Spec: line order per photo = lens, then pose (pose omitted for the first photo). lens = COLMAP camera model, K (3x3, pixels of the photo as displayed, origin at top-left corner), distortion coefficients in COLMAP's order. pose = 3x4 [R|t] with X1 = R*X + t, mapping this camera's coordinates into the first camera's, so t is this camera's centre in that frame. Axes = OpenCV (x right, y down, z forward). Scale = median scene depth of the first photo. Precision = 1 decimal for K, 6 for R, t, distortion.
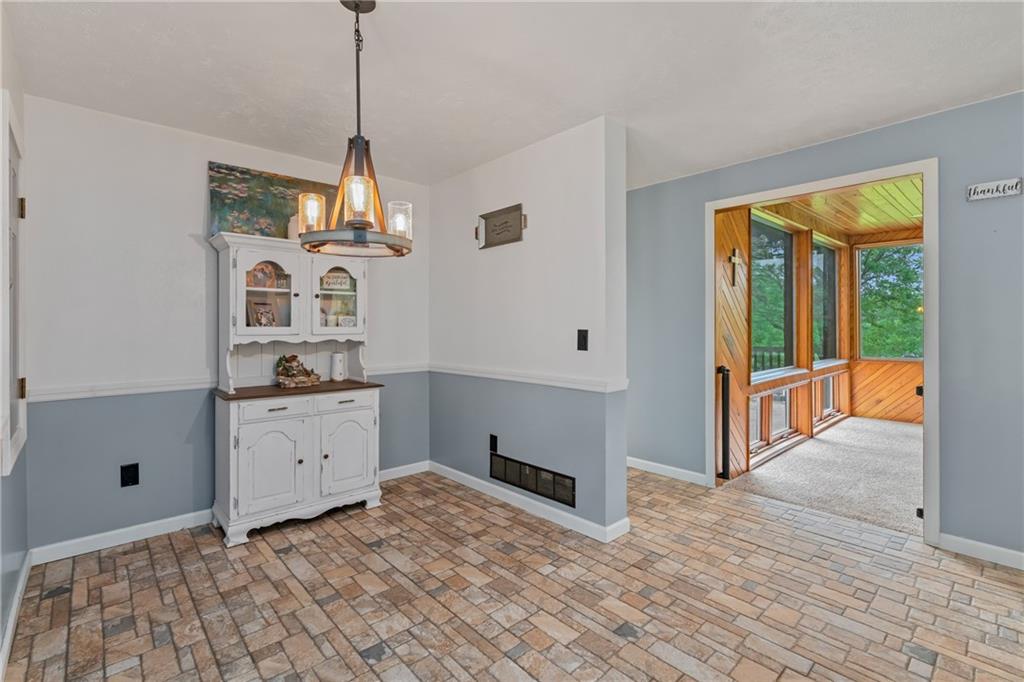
lens RADIAL K [[466.6, 0, 509.8], [0, 466.6, 327.8], [0, 0, 1]] dist [-0.003682, 0.000344]
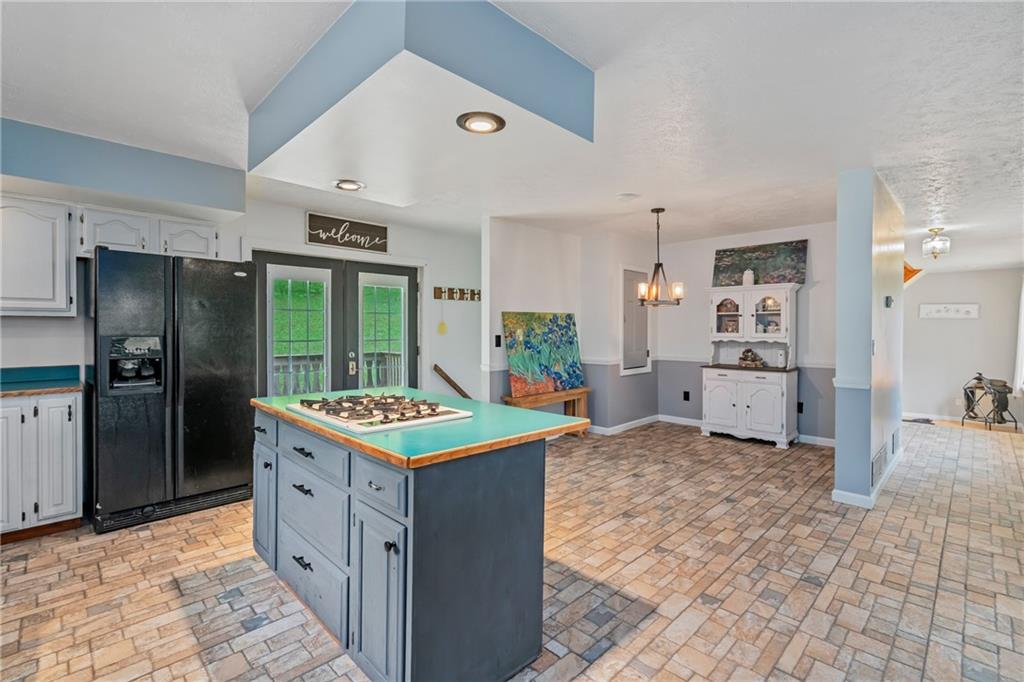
lens RADIAL K [[471.5, 0, 510.3], [0, 471.5, 331.1], [0, 0, 1]] dist [0.000121, 0.000359]
pose [[0.037776, 0.013069, -0.999201, 1.433951], [0.001380, 0.999913, 0.013130, -0.037118], [0.999285, -0.001875, 0.037755, 0.032179]]
